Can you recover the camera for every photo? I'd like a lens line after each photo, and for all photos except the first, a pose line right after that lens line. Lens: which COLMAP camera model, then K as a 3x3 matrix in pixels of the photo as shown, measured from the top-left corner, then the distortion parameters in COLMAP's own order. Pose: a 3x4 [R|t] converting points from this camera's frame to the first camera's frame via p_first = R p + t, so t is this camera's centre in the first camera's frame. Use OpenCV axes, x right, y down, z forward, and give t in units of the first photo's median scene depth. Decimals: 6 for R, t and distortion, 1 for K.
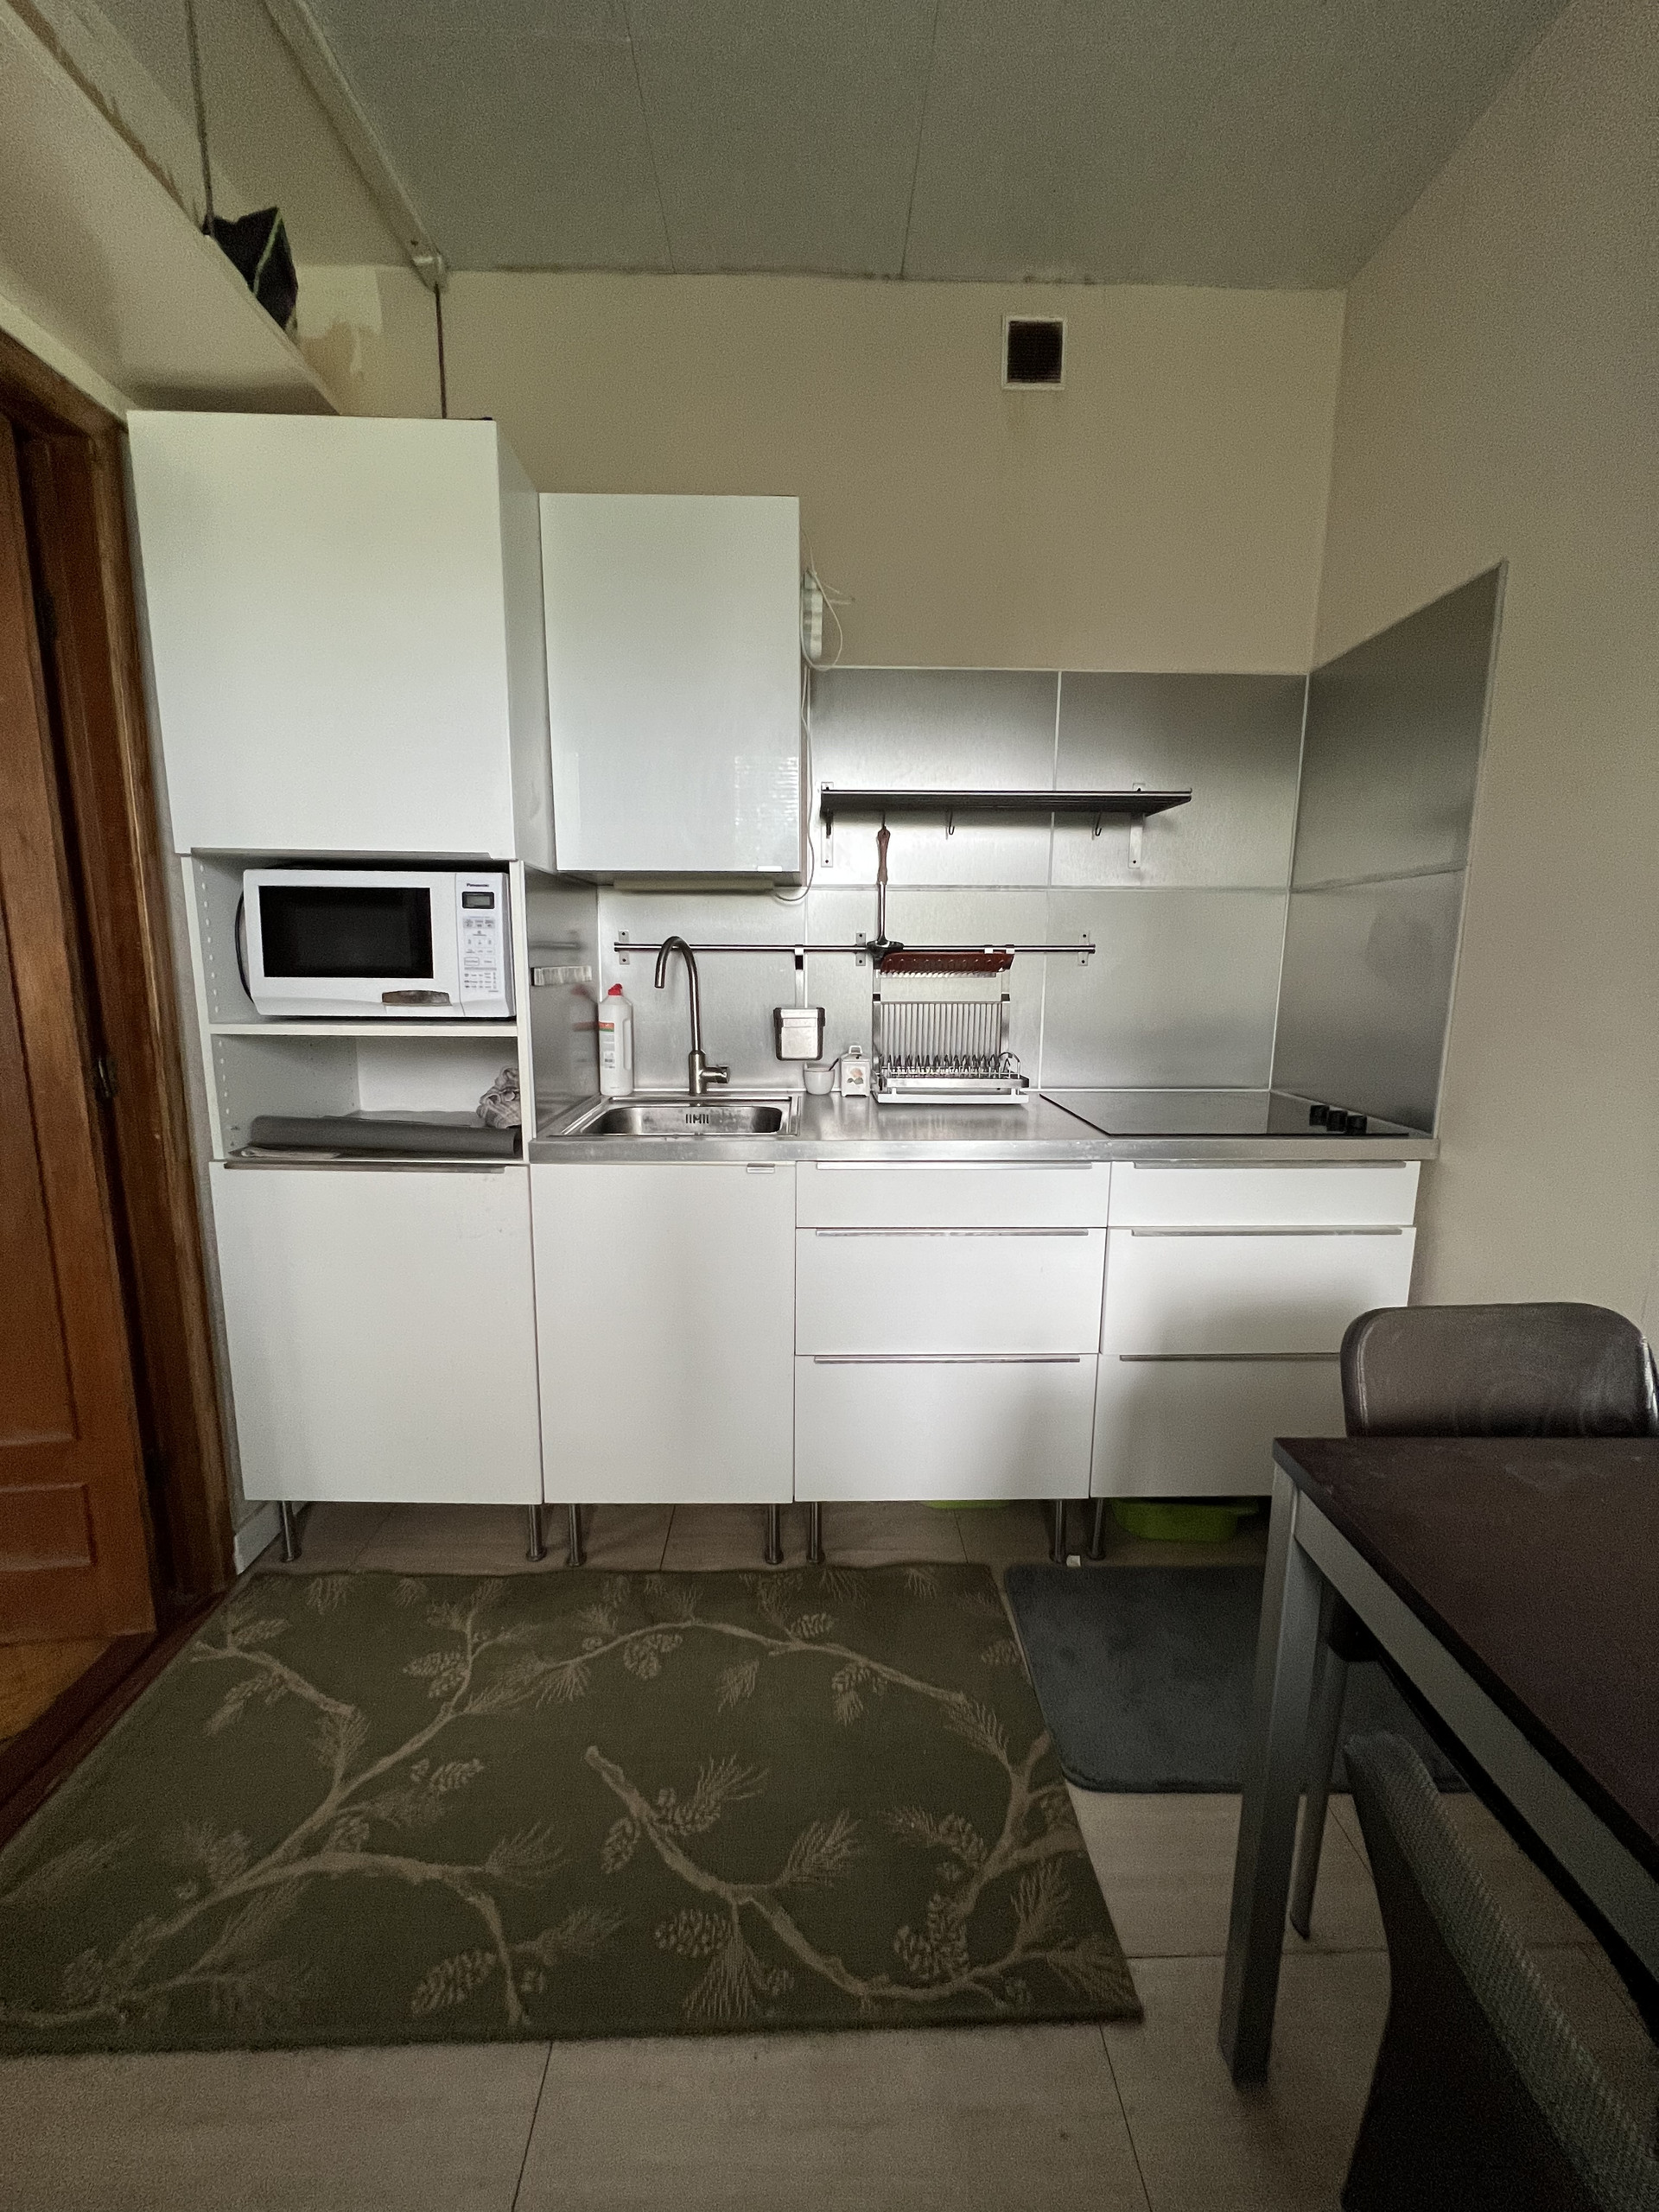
lens RADIAL K [[878.3, 0, 825.2], [0, 878.3, 1106.1], [0, 0, 1]] dist [-0.000779, -0.000172]
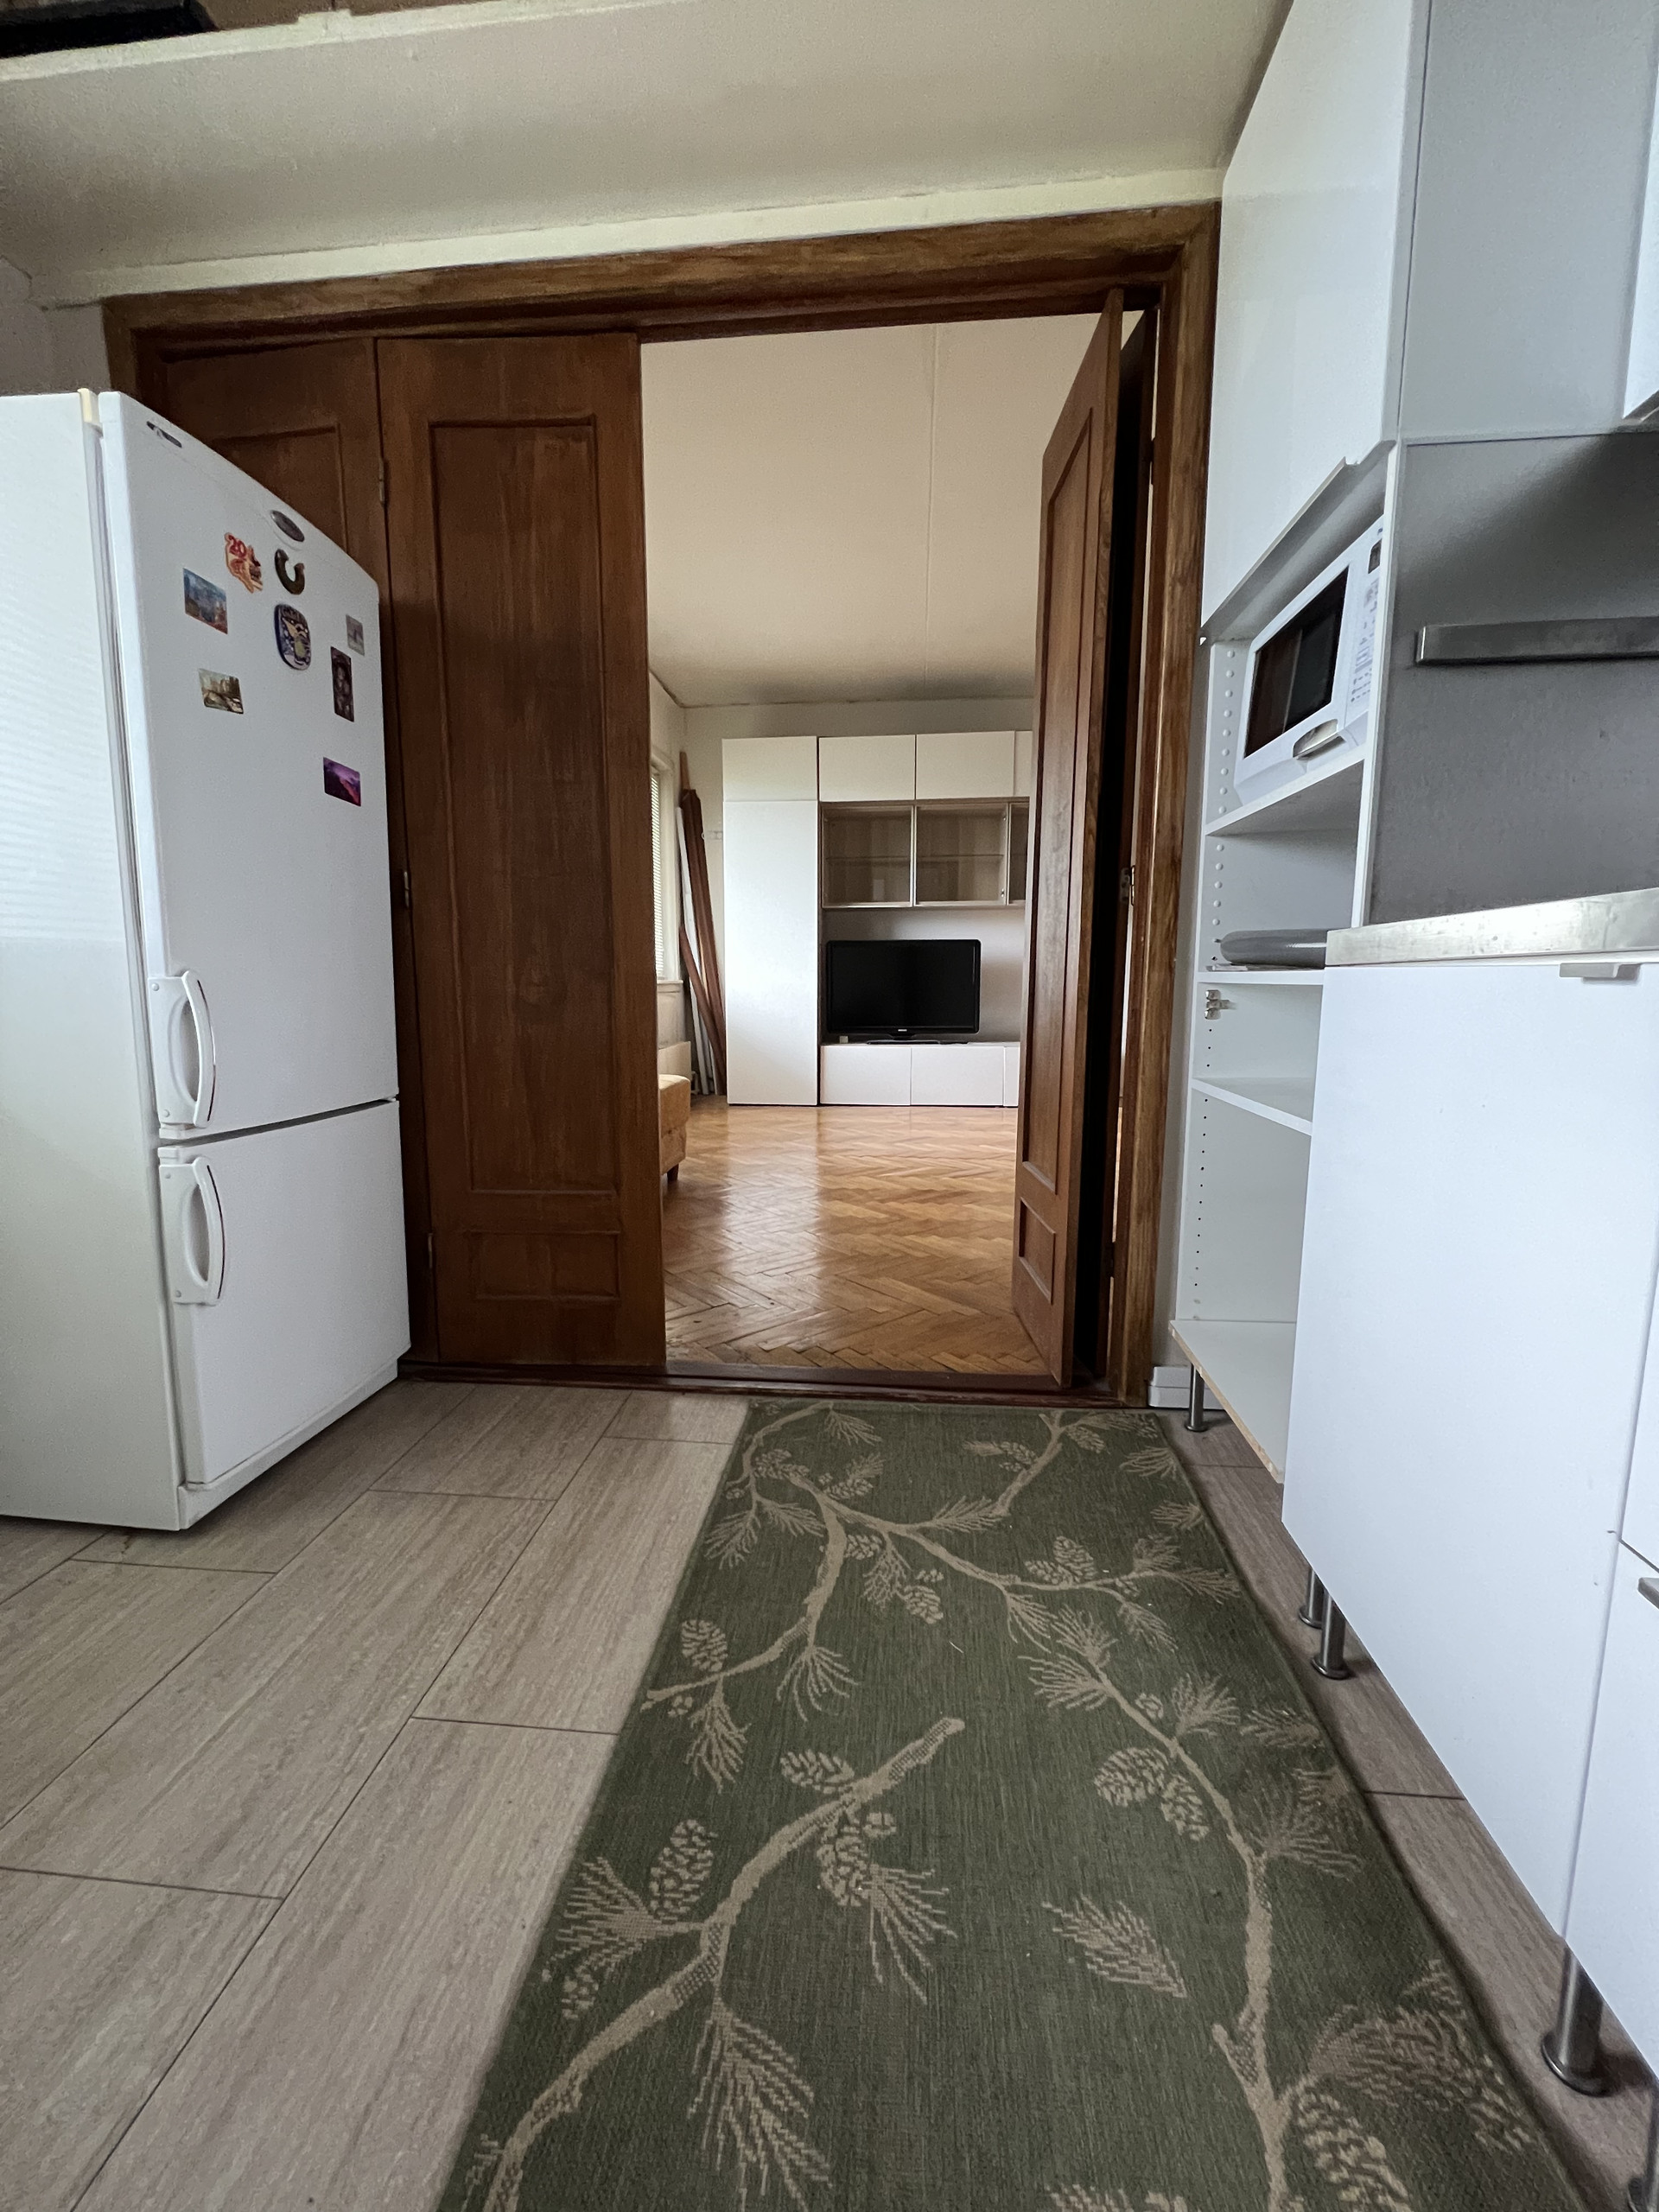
lens RADIAL K [[888.2, 0, 820.2], [0, 888.2, 1105.6], [0, 0, 1]] dist [-0.000284, 0.000038]
pose [[-0.131414, 0.128499, -0.982964, 0.431436], [-0.157485, 0.976265, 0.148678, 0.164477], [0.978738, 0.174340, -0.108058, 0.960223]]
